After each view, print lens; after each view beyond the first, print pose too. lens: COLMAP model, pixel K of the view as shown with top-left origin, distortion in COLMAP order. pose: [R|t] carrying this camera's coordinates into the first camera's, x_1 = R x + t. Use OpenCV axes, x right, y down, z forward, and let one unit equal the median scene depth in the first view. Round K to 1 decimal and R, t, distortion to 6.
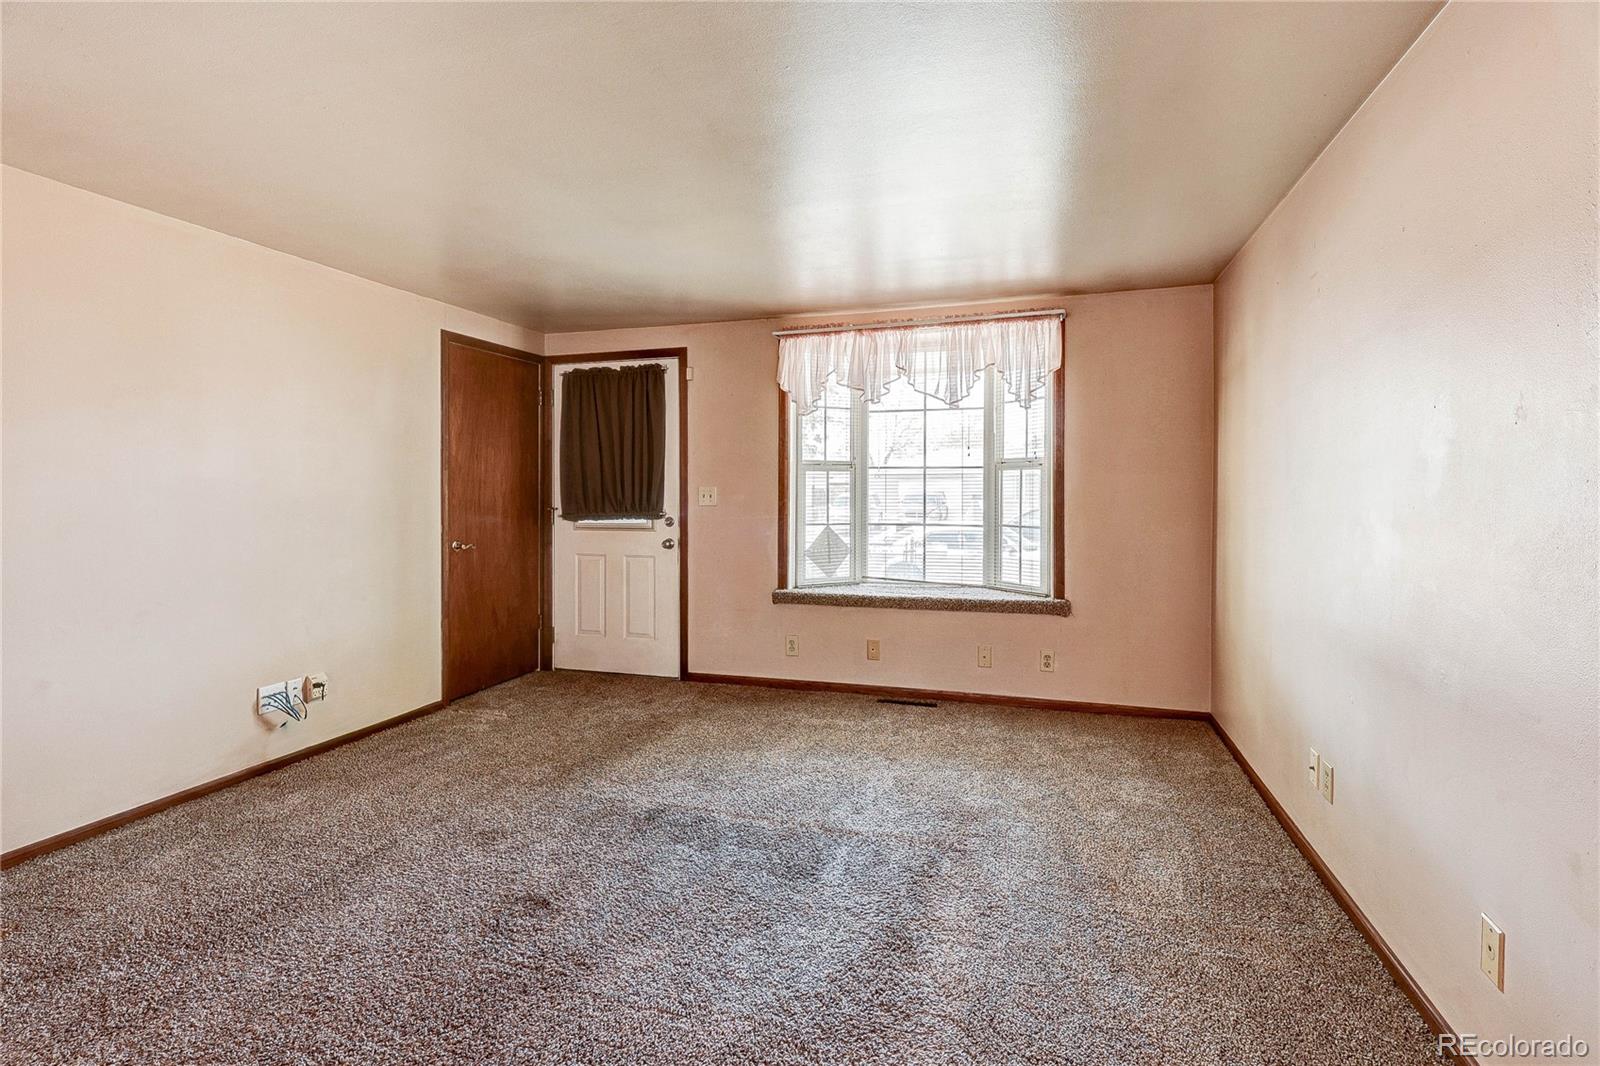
lens RADIAL K [[748.3, 0, 814.3], [0, 748.3, 494.7], [0, 0, 1]] dist [-0.005855, 0.000349]
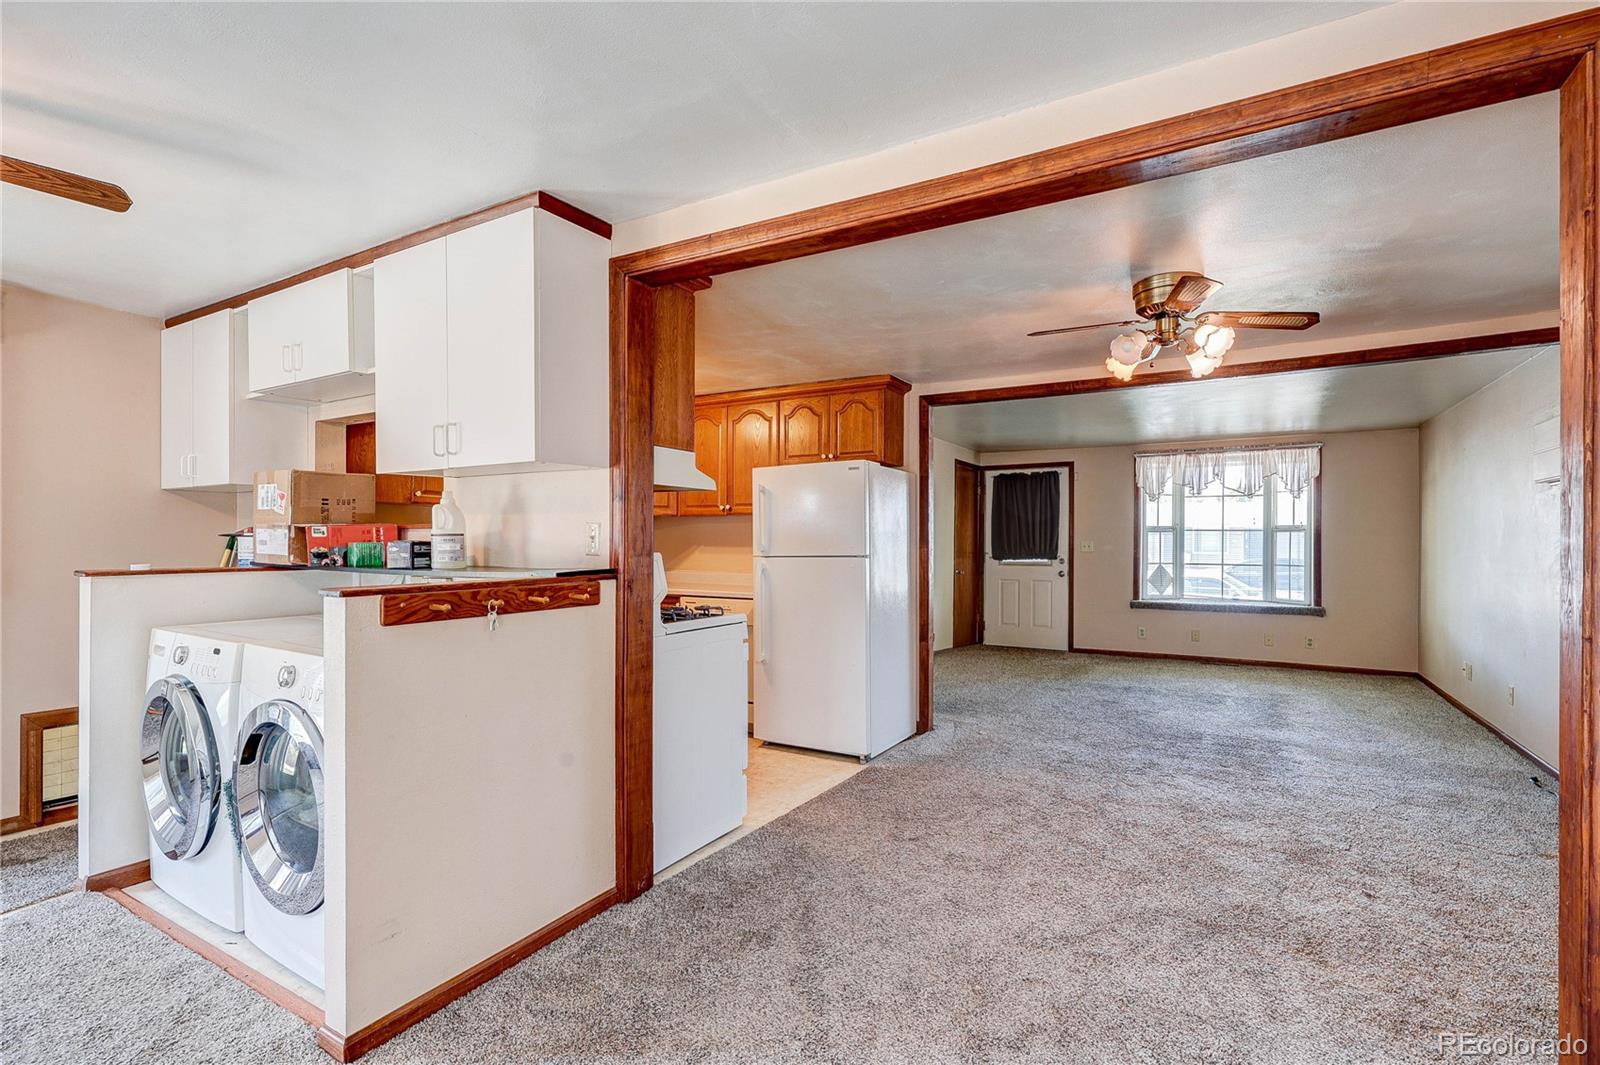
lens RADIAL K [[748.3, 0, 796.7], [0, 748.3, 535.4], [0, 0, 1]] dist [-0.005855, 0.000349]
pose [[0.978393, 0.003282, -0.206728, -0.445977], [-0.006328, 0.999881, -0.014076, 0.004788], [0.206657, 0.015080, 0.978297, -0.849302]]
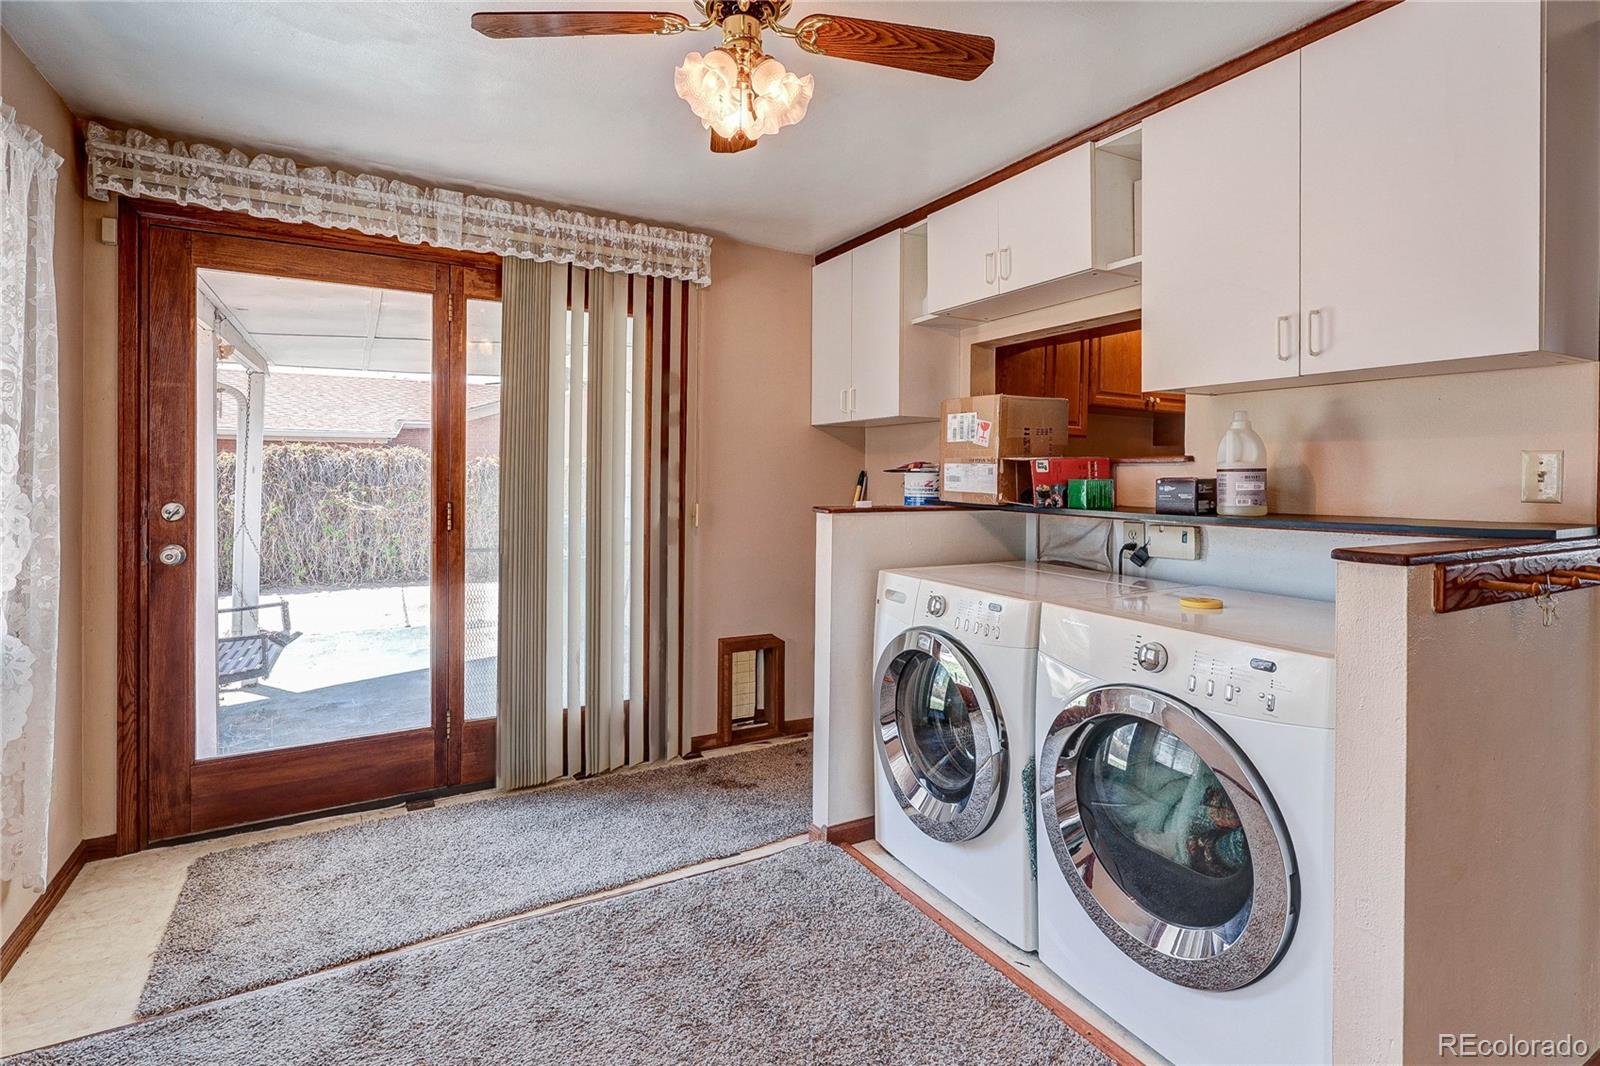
lens RADIAL K [[748.3, 0, 799.9], [0, 748.3, 482.0], [0, 0, 1]] dist [-0.005855, 0.000349]
pose [[0.760178, 0.013135, -0.649582, -0.744068], [-0.015533, 0.999877, 0.002042, 0.007885], [0.649529, 0.008538, 0.760289, -0.832567]]
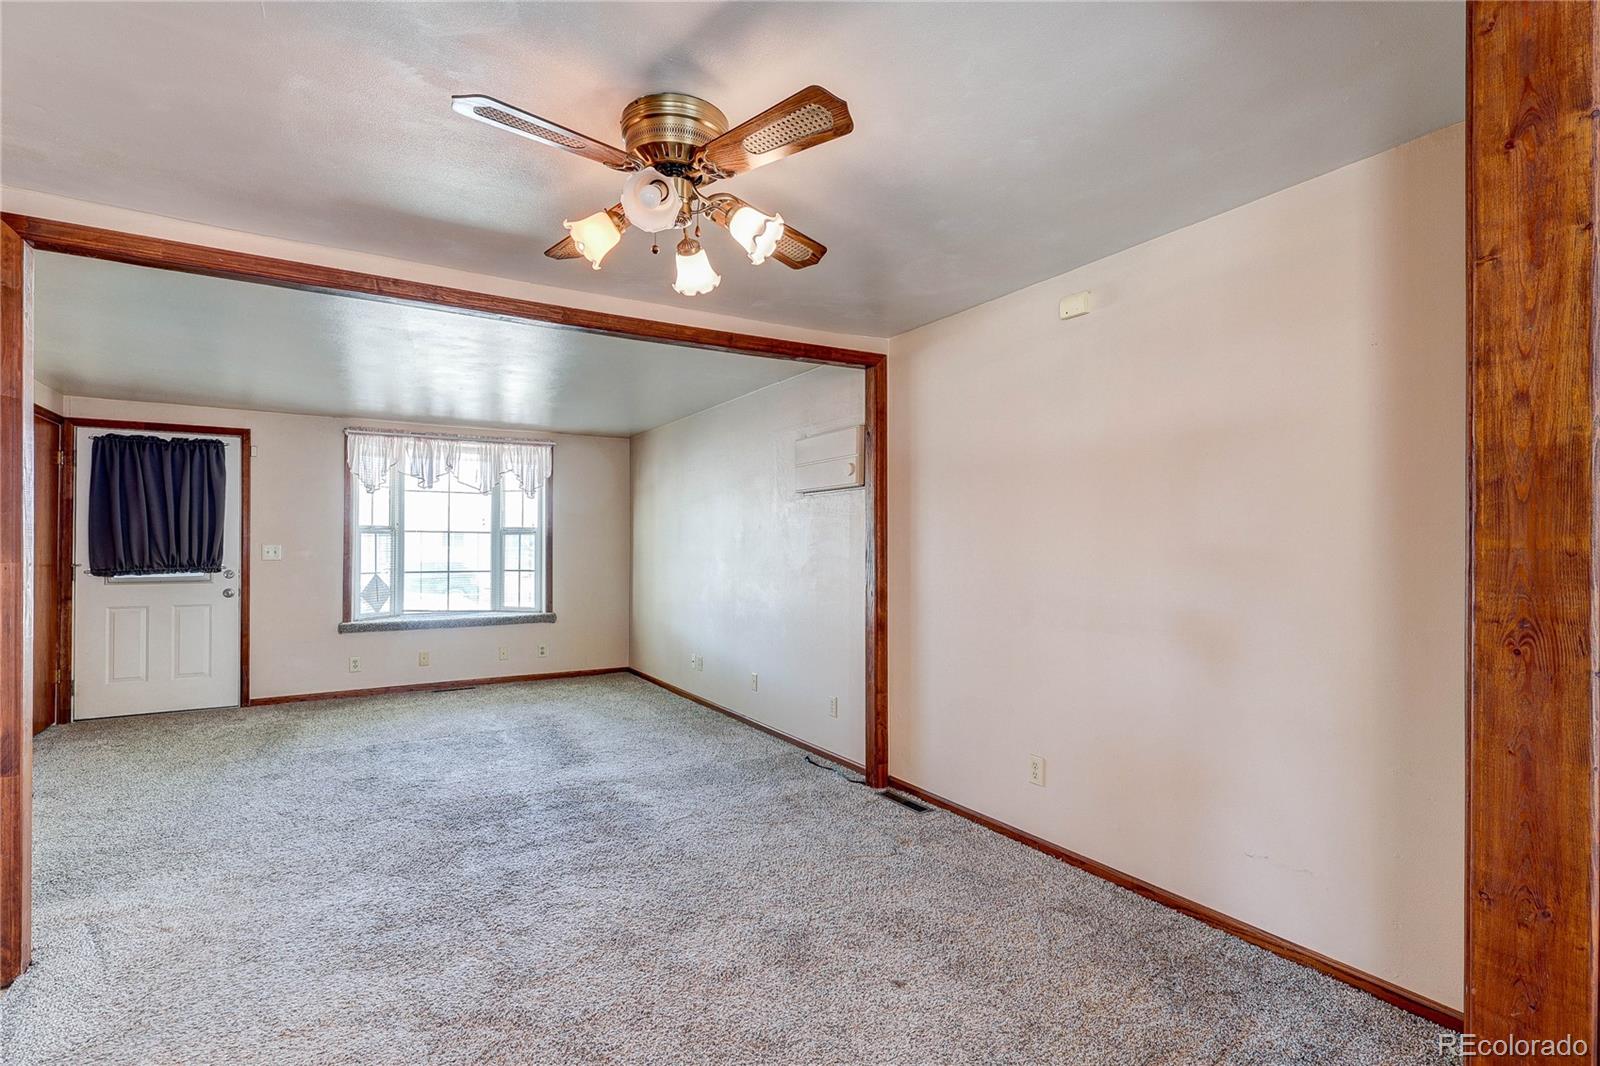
lens RADIAL K [[748.3, 0, 810.8], [0, 748.3, 546.7], [0, 0, 1]] dist [-0.005855, 0.000349]
pose [[0.639270, 0.001582, 0.768981, -0.520799], [0.003580, 0.999981, -0.005033, 0.001718], [-0.768974, 0.005971, 0.639252, -0.466949]]
